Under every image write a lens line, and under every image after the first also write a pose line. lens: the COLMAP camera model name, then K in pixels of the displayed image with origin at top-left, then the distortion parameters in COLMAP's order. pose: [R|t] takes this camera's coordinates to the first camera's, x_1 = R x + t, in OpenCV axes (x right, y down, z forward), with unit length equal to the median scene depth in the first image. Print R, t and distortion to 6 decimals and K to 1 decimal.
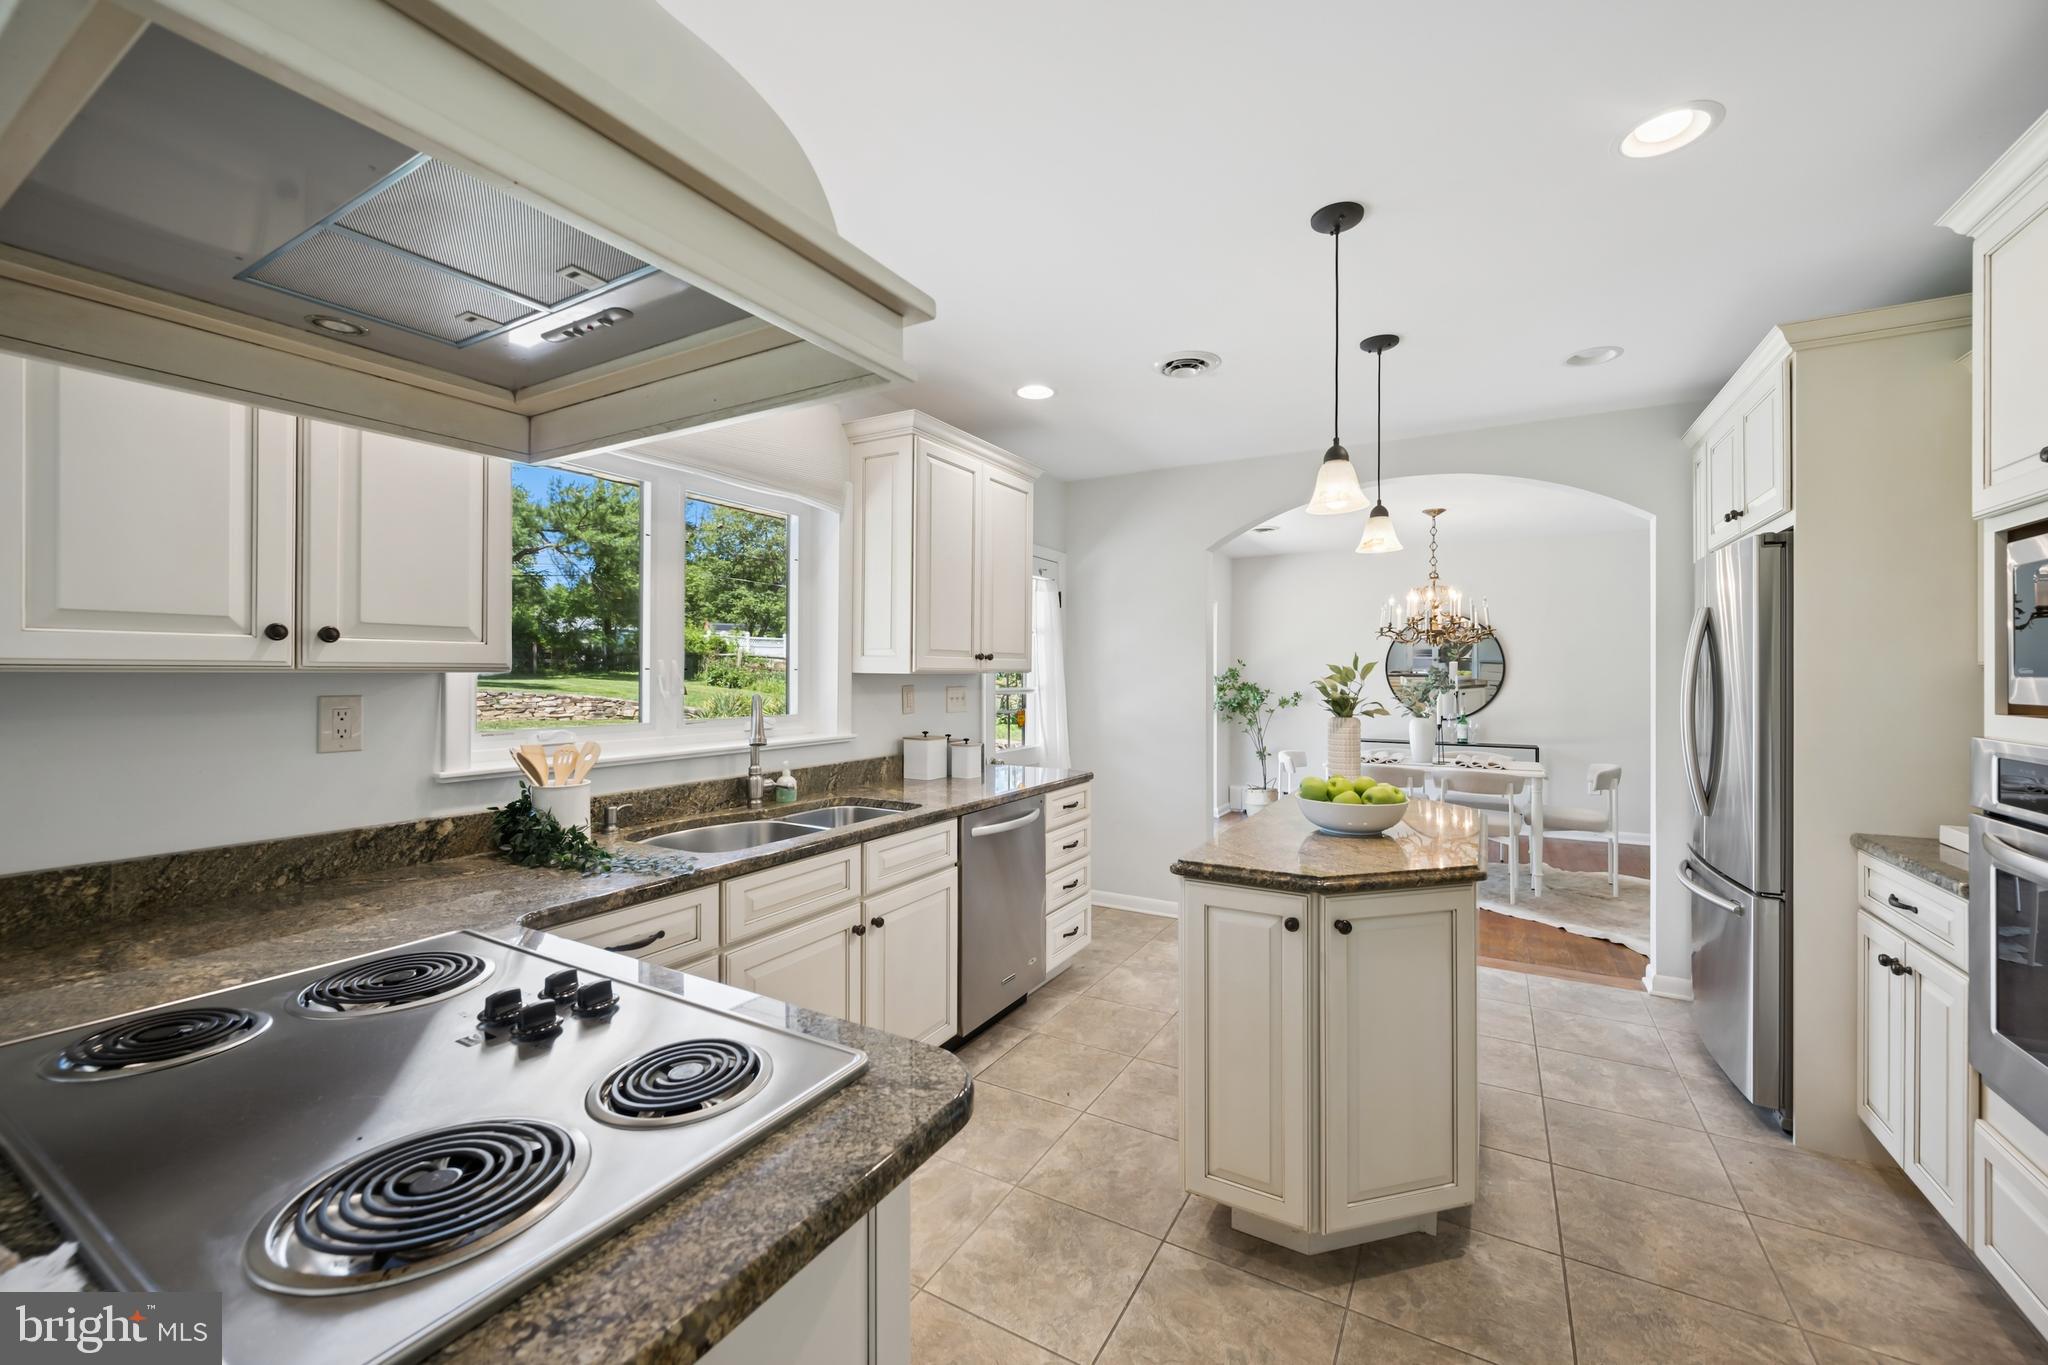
lens RADIAL K [[804.2, 0, 1022.5], [0, 804.2, 671.6], [0, 0, 1]] dist [-0.000367, 0.000120]
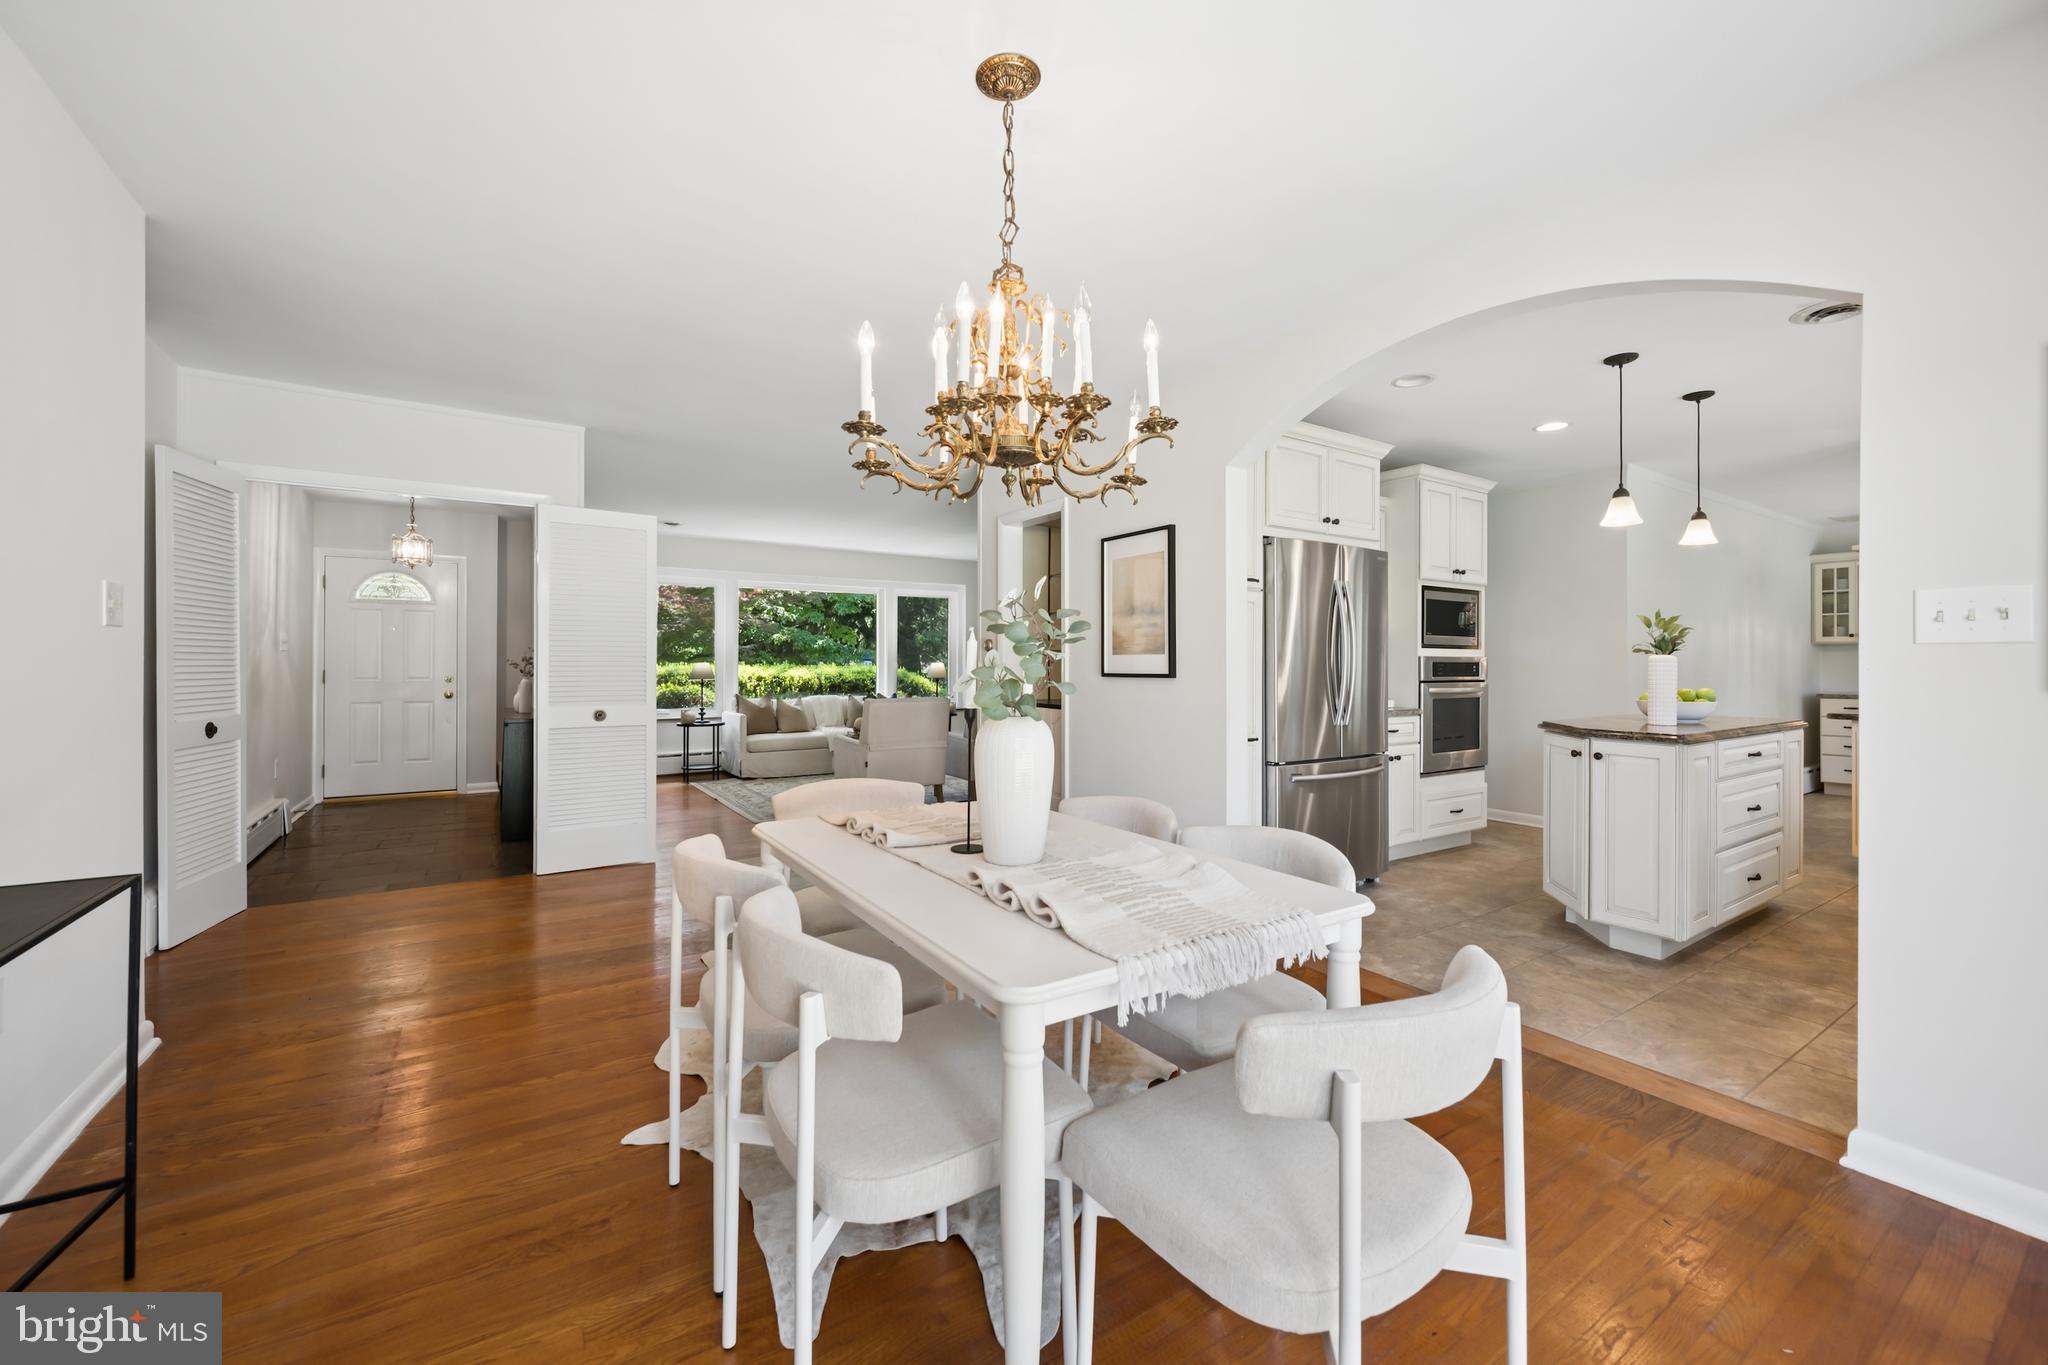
lens RADIAL K [[808.9, 0, 1021.3], [0, 808.9, 663.9], [0, 0, 1]] dist [-0.002136, -0.000175]
pose [[-0.892866, -0.004468, 0.450299, 0.744776], [-0.005643, 0.999983, -0.001267, 0.076792], [-0.450286, -0.003672, -0.892877, 2.661706]]
